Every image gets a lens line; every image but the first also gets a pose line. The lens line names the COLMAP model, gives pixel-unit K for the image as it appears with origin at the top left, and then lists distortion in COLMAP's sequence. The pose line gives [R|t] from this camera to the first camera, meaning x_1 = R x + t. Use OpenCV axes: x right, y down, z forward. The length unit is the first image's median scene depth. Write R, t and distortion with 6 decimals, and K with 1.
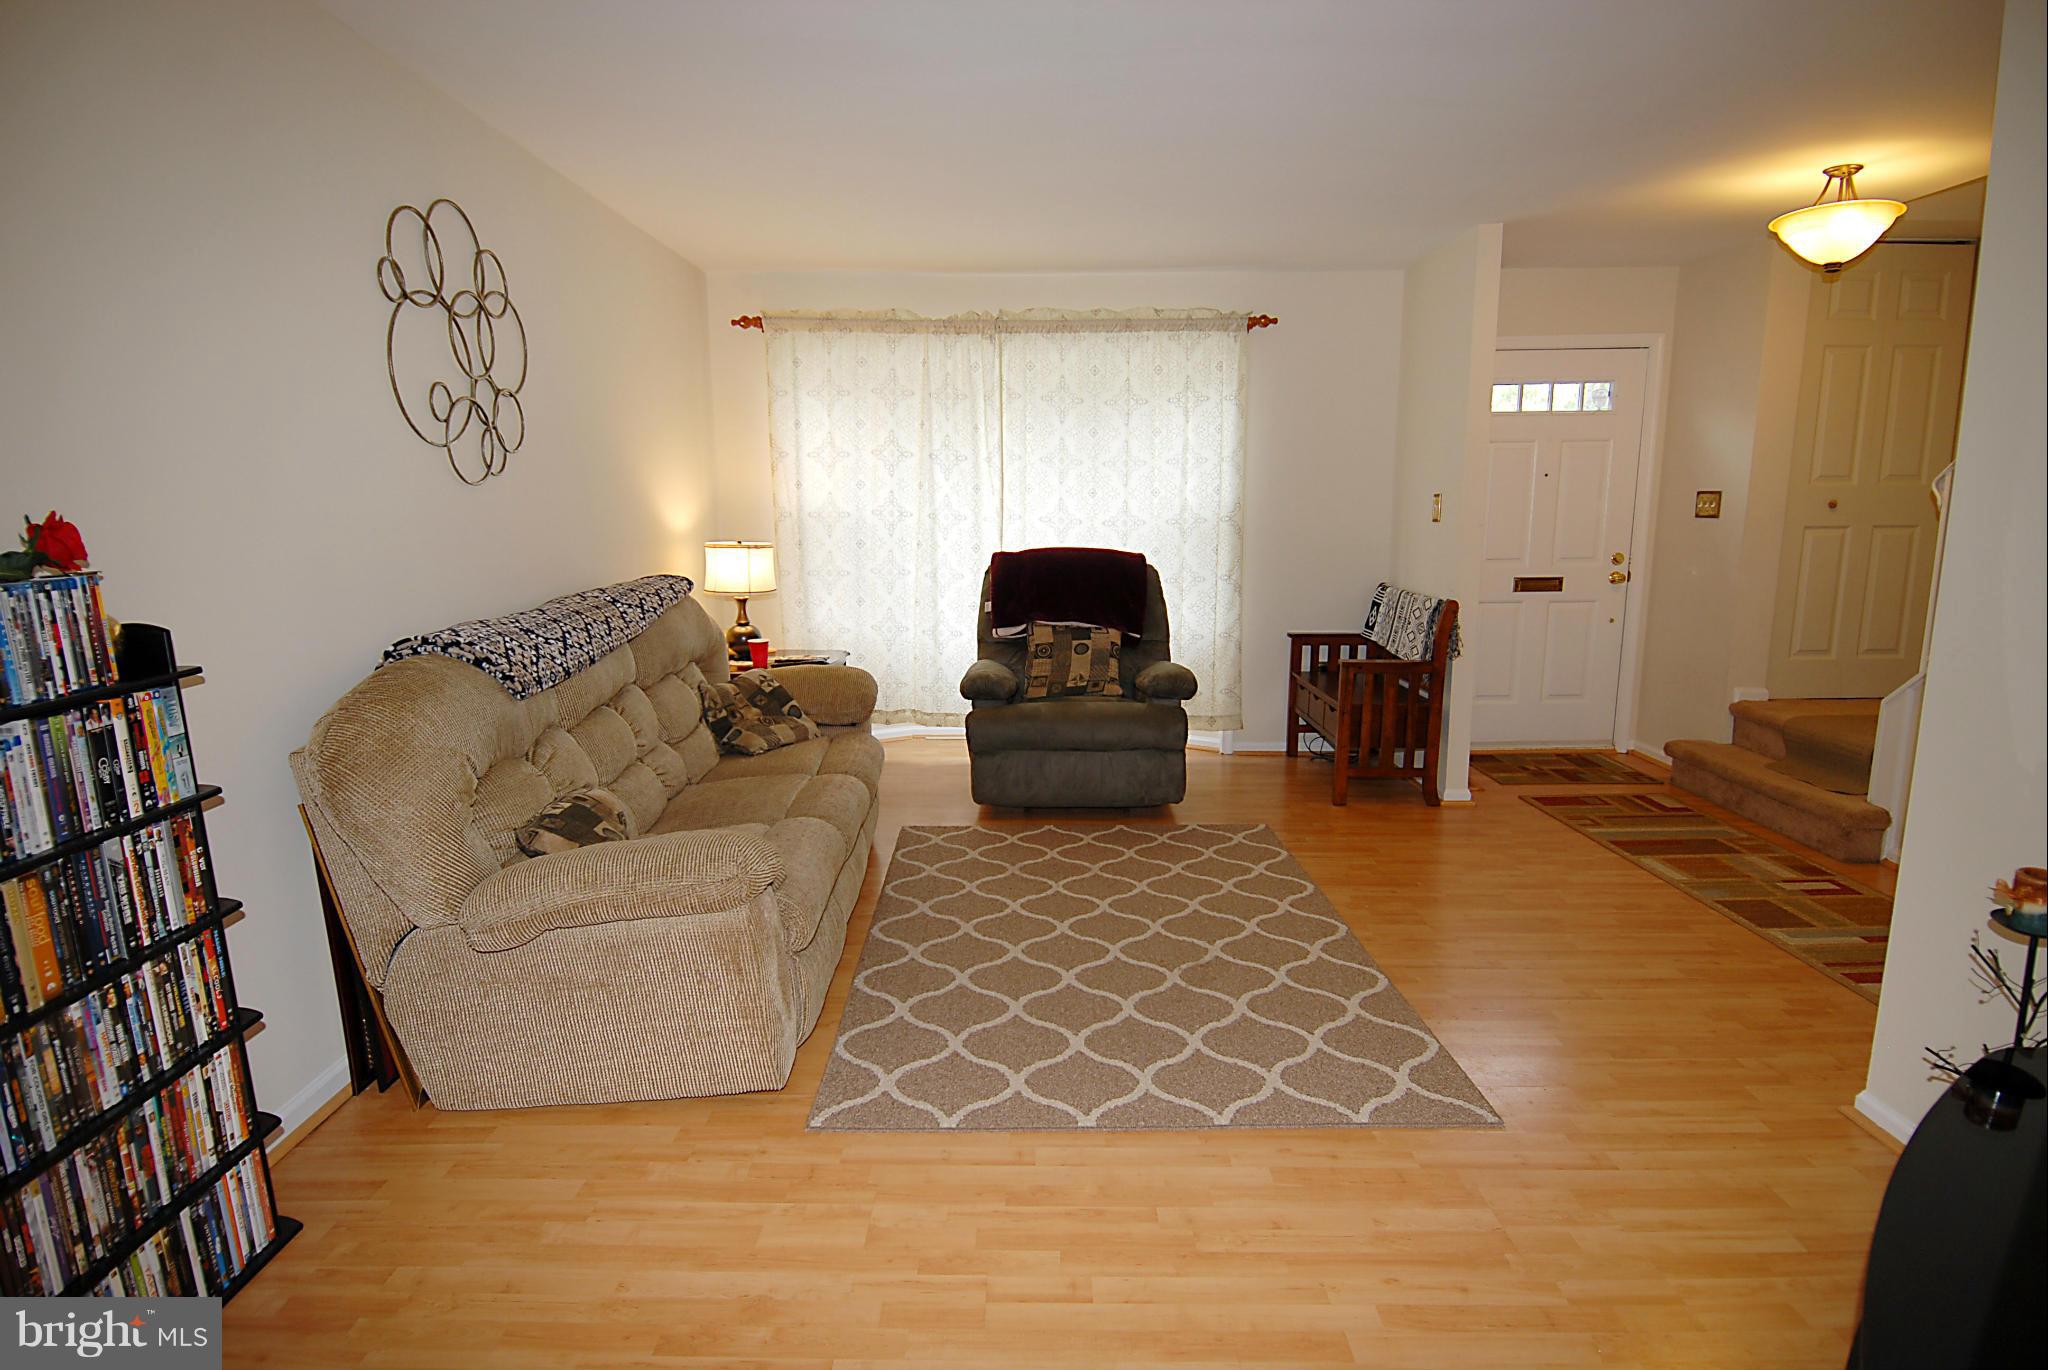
lens RADIAL K [[1068.2, 0, 1011.7], [0, 1068.2, 677.2], [0, 0, 1]] dist [0.050410, -0.052125]
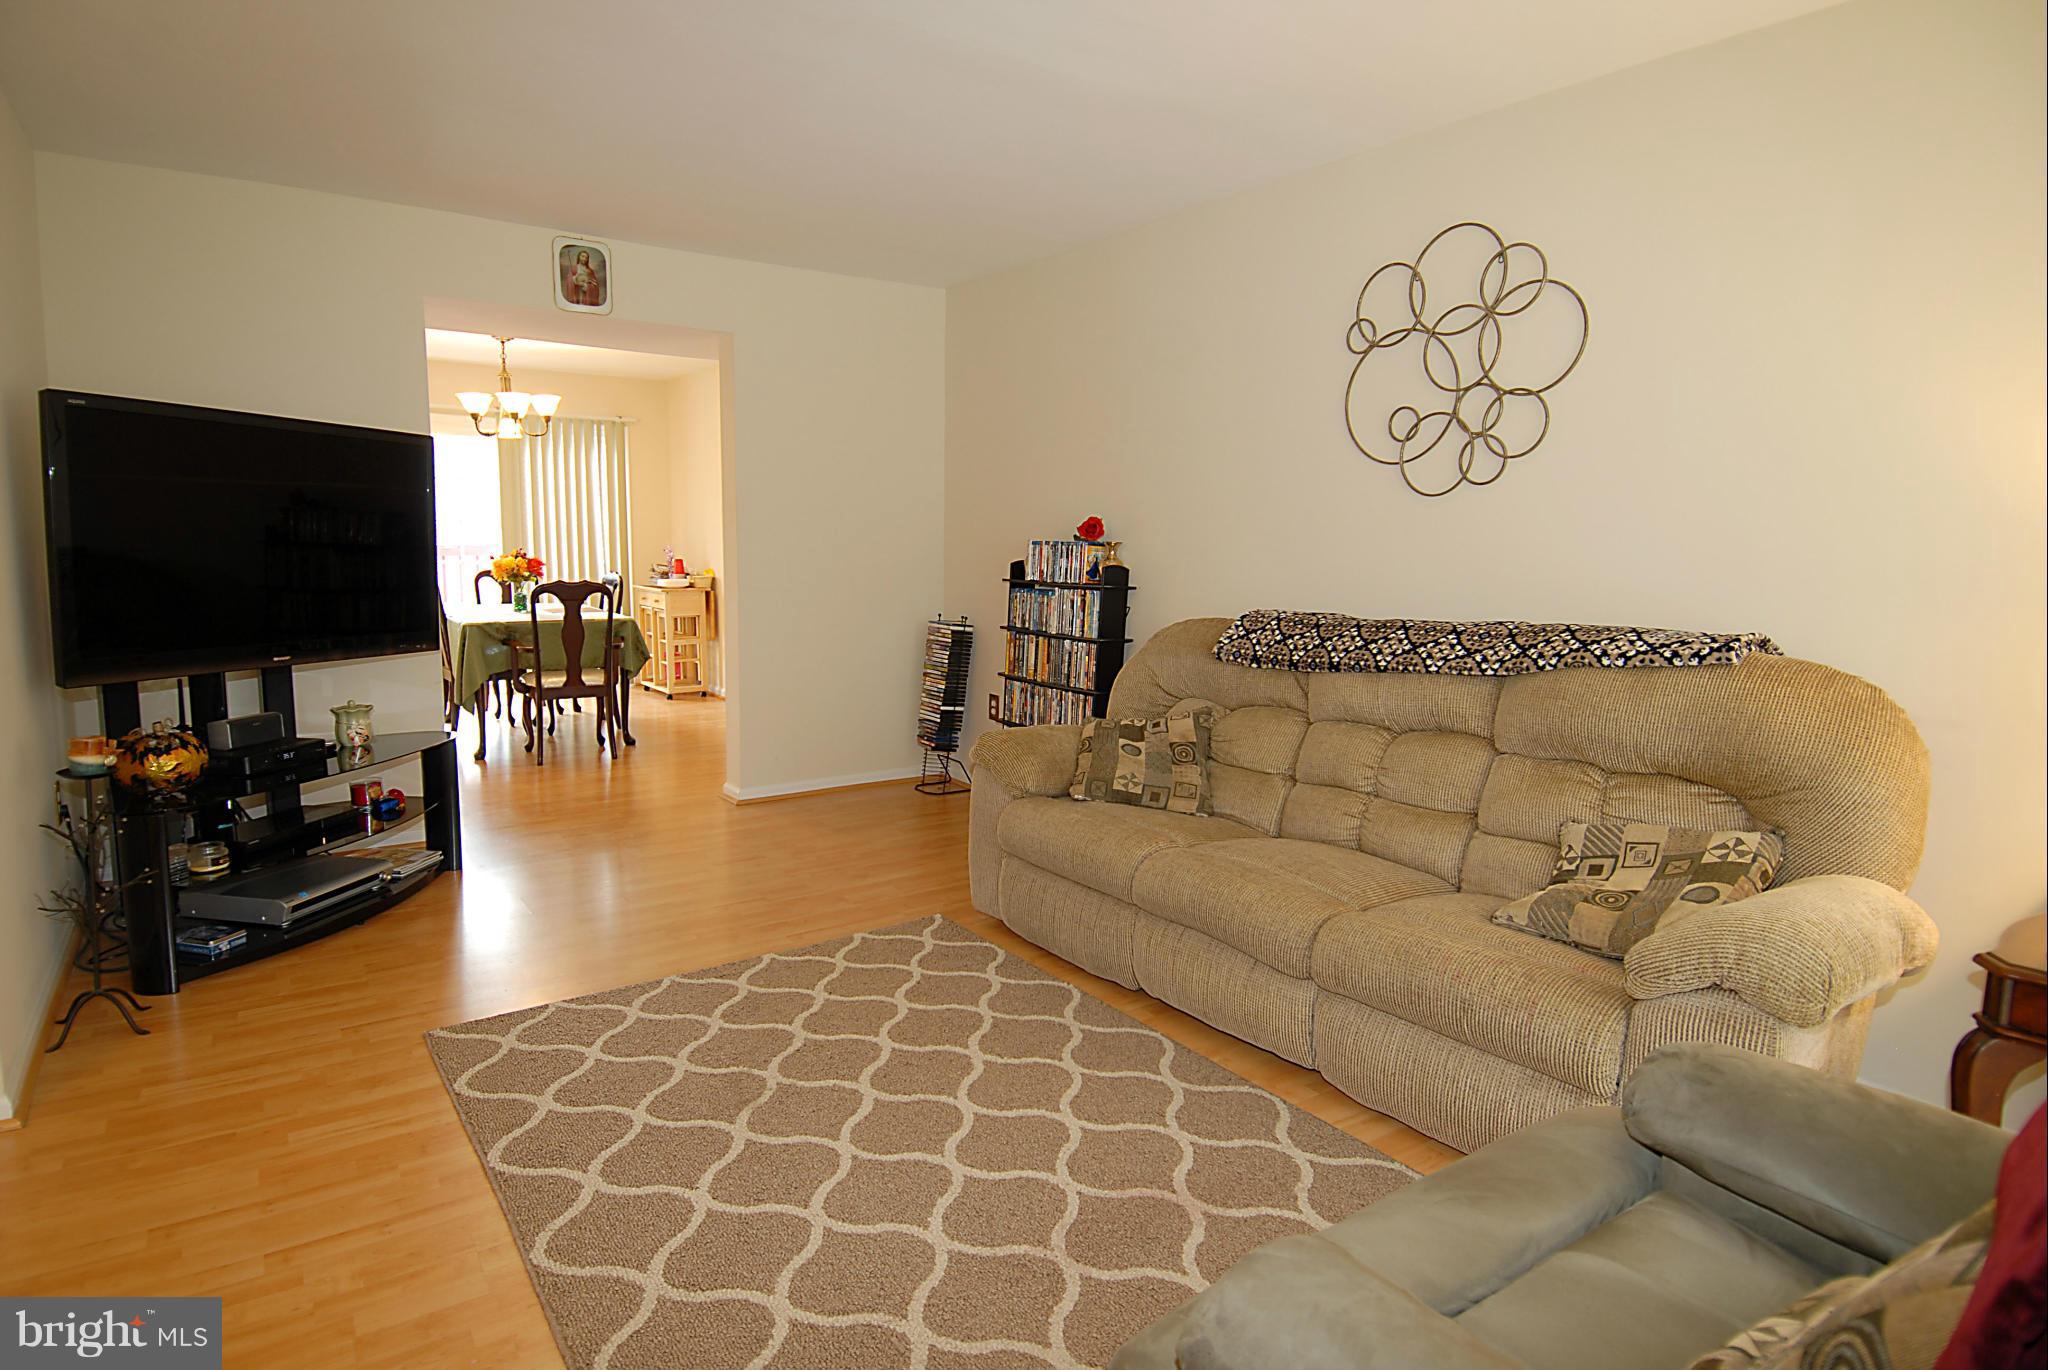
lens RADIAL K [[1068.2, 0, 1011.7], [0, 1068.2, 677.2], [0, 0, 1]] dist [0.050410, -0.052125]
pose [[-0.806689, 0.074476, -0.586264, 0.793155], [-0.105539, 0.957925, 0.266910, -0.431128], [0.581476, 0.277187, -0.764888, 2.834364]]
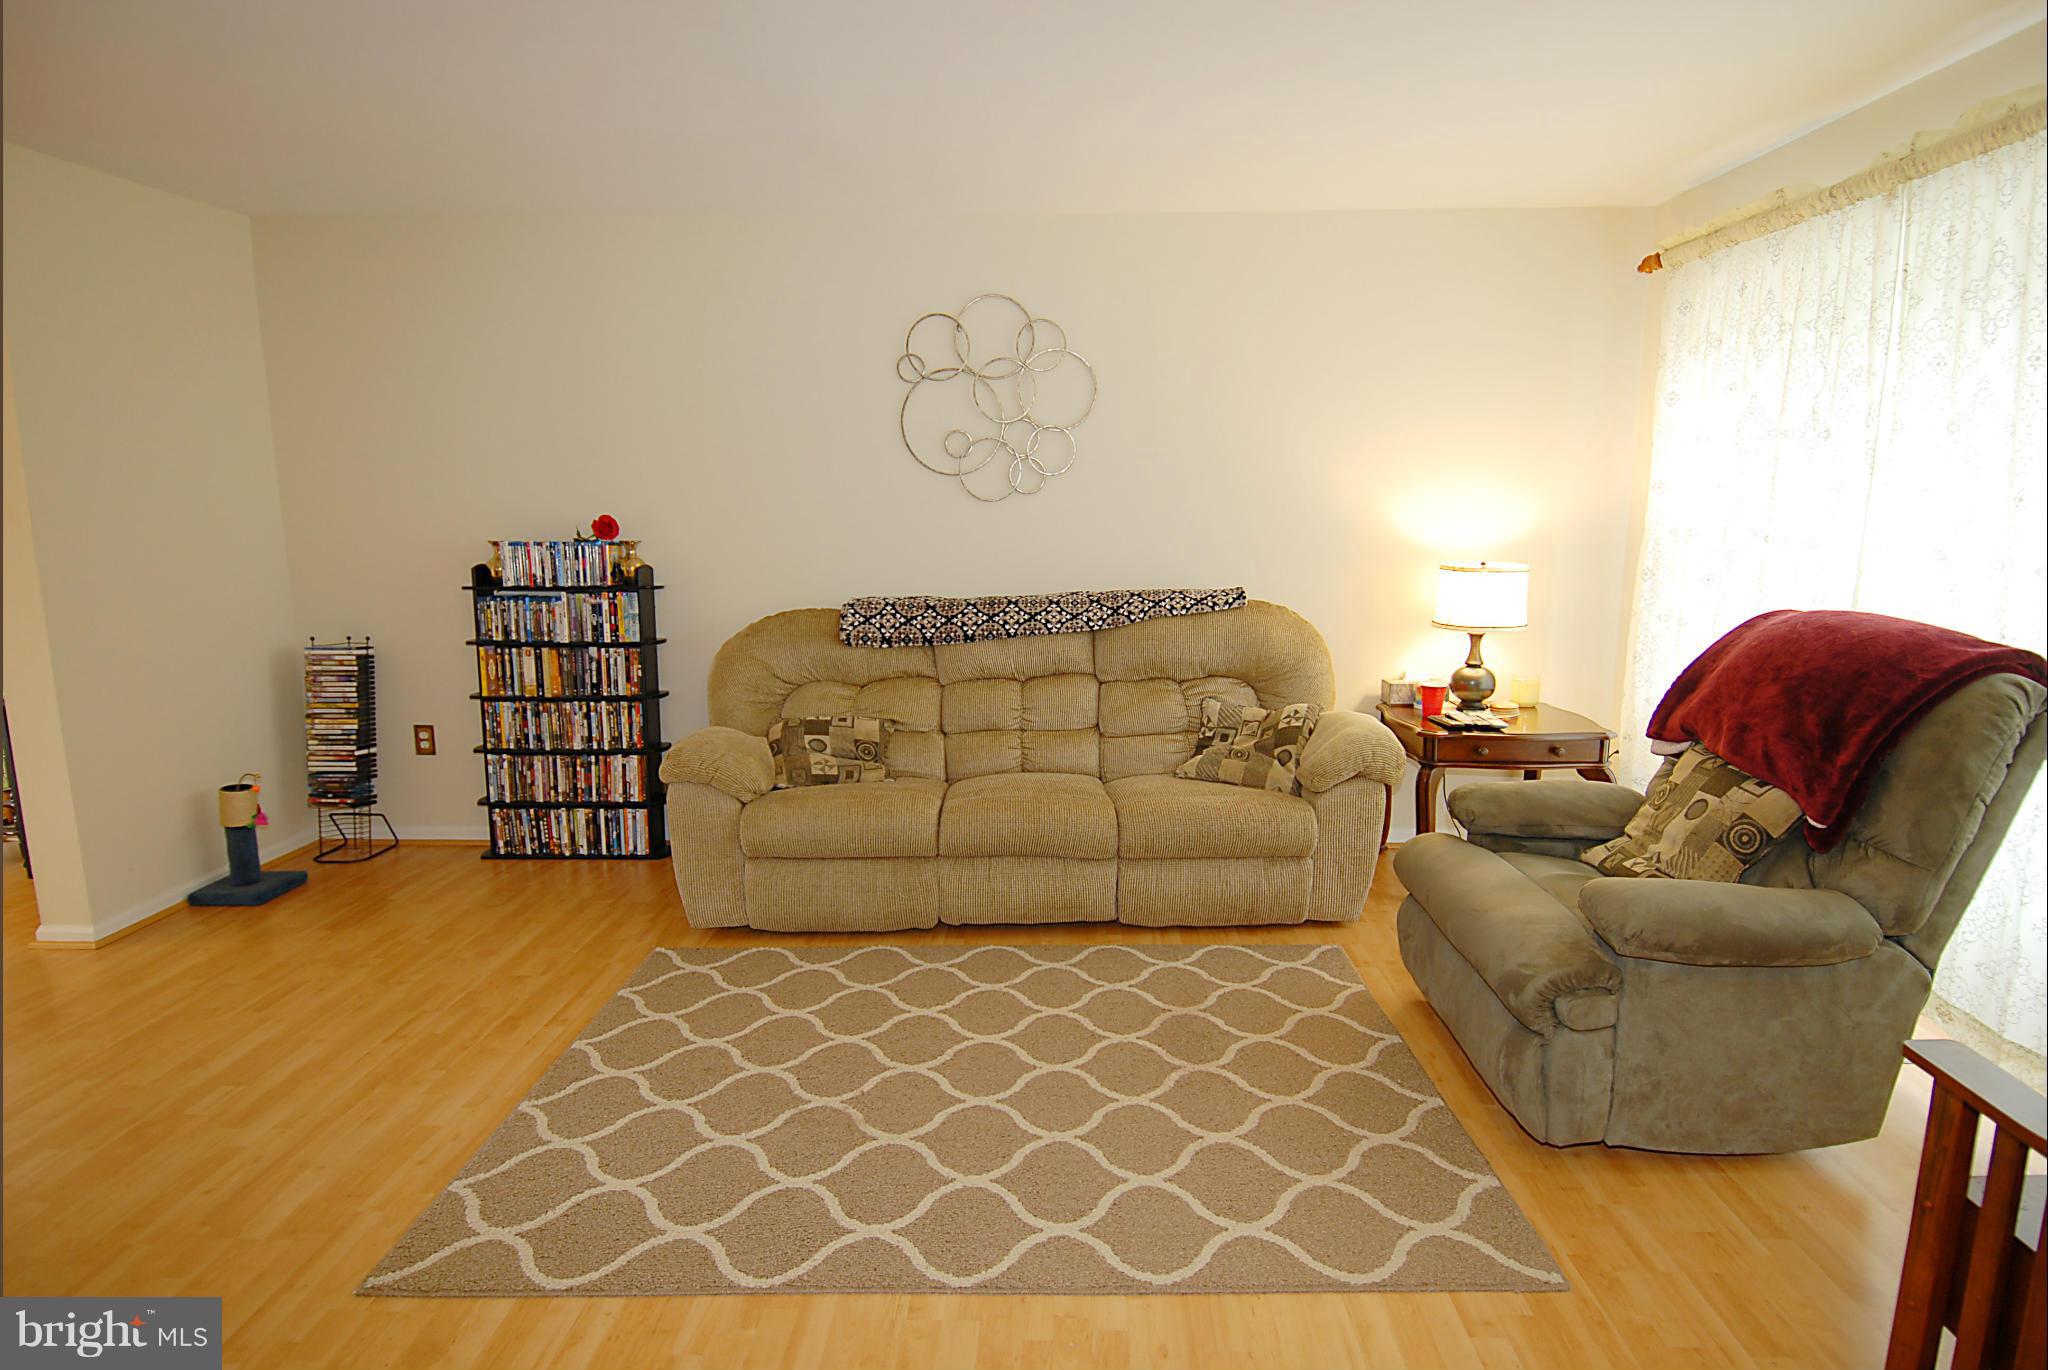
lens RADIAL K [[1069.9, 0, 1018.6], [0, 1069.9, 691.3], [0, 0, 1]] dist [0.049667, -0.053261]
pose [[-0.005759, 0.174986, -0.984554, 1.552676], [-0.163625, 0.971136, 0.173558, -0.327775], [0.986506, 0.162097, 0.023039, 1.845689]]
